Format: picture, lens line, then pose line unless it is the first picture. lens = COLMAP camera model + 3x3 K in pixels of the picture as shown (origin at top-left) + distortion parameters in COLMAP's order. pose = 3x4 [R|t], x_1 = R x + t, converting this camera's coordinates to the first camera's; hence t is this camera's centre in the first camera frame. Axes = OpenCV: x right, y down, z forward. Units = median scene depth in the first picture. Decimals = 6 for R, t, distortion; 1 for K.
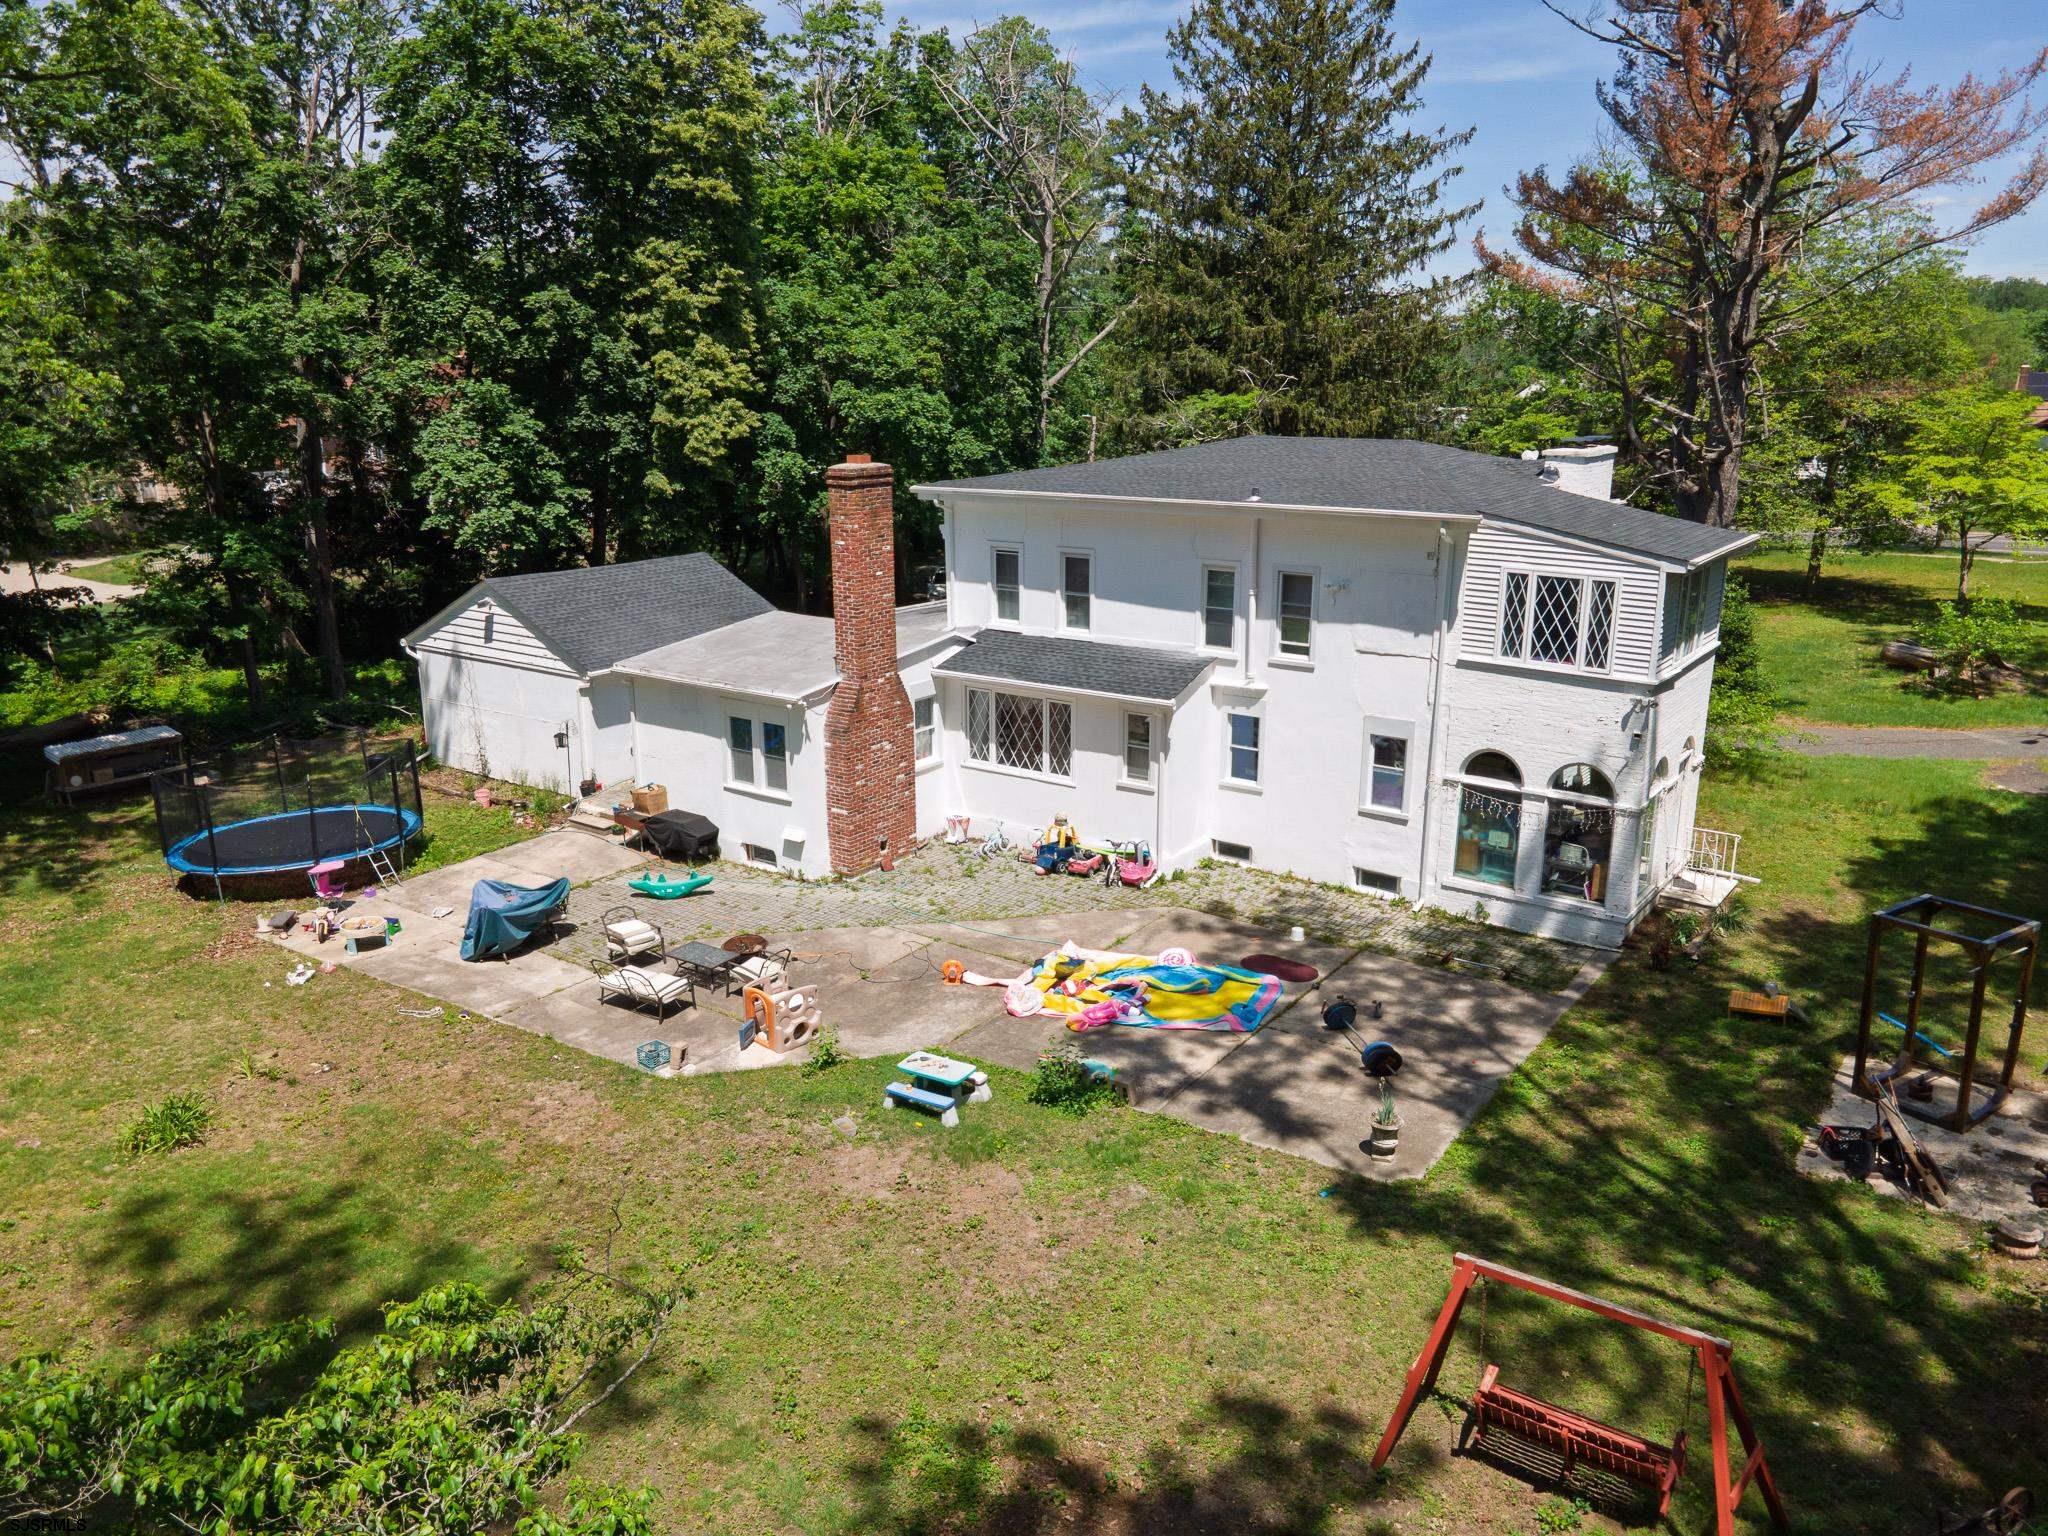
lens RADIAL K [[1500.9, 0, 1022.8], [0, 1500.9, 773.0], [0, 0, 1]] dist [0.009602, 0.003332]
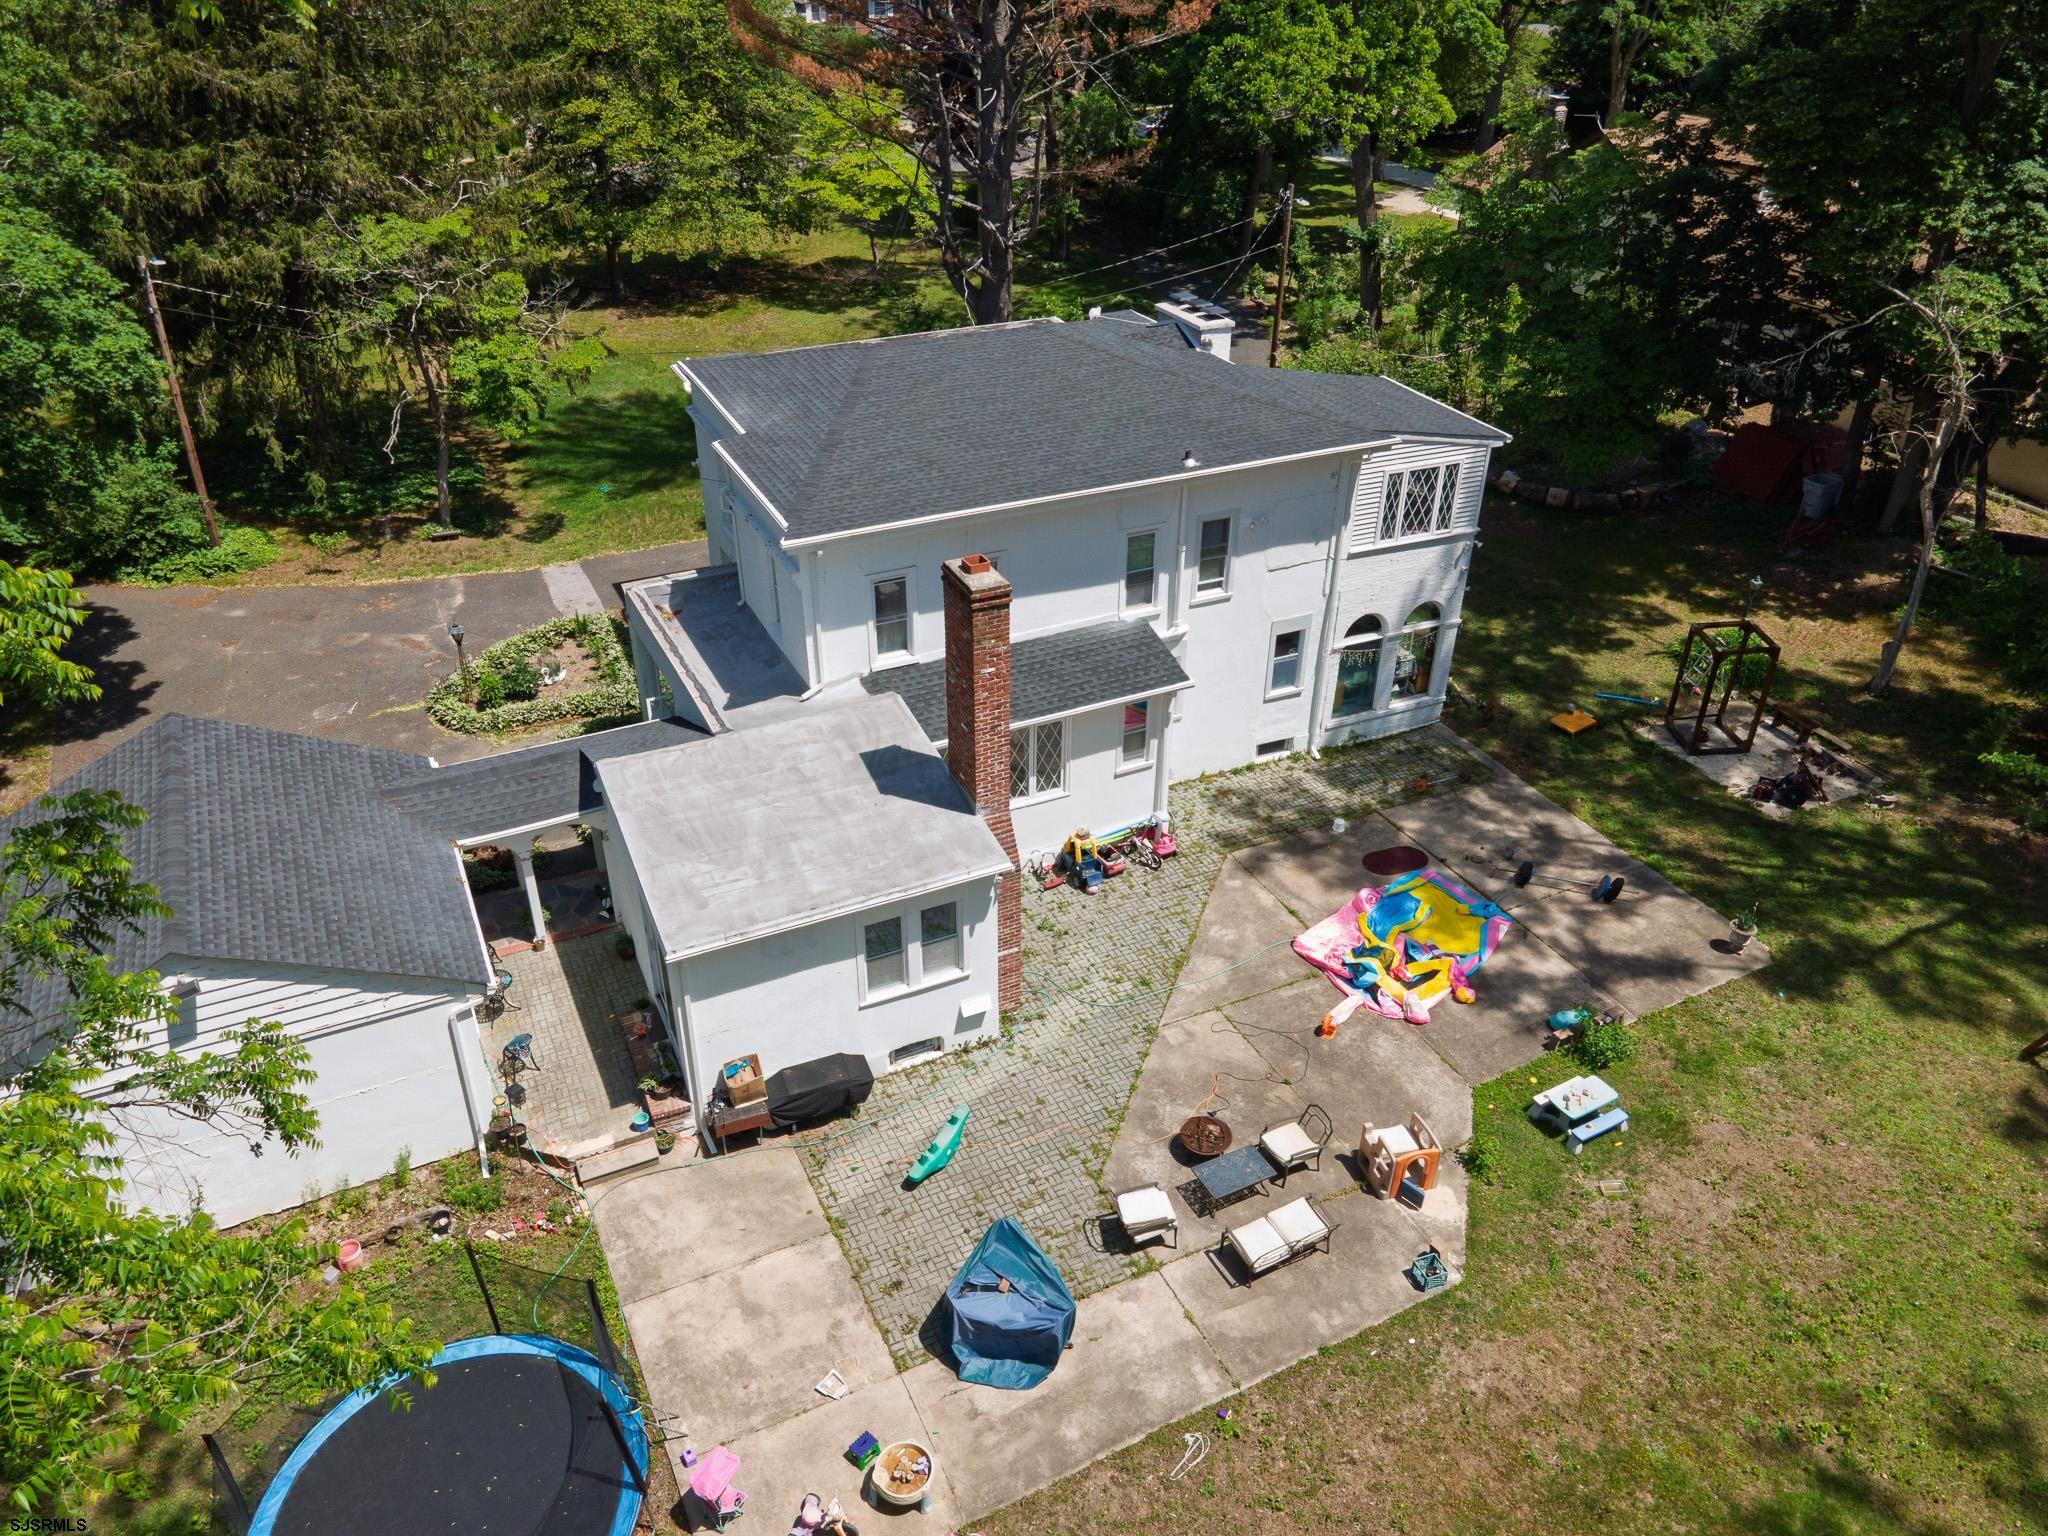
lens RADIAL K [[1500.9, 0, 1007.7], [0, 1500.9, 766.5], [0, 0, 1]] dist [0.009602, 0.003332]
pose [[0.476446, -0.456287, 0.751533, -0.784141], [0.216418, 0.889352, 0.402761, -0.452408], [-0.852151, -0.029249, 0.522477, 0.606733]]
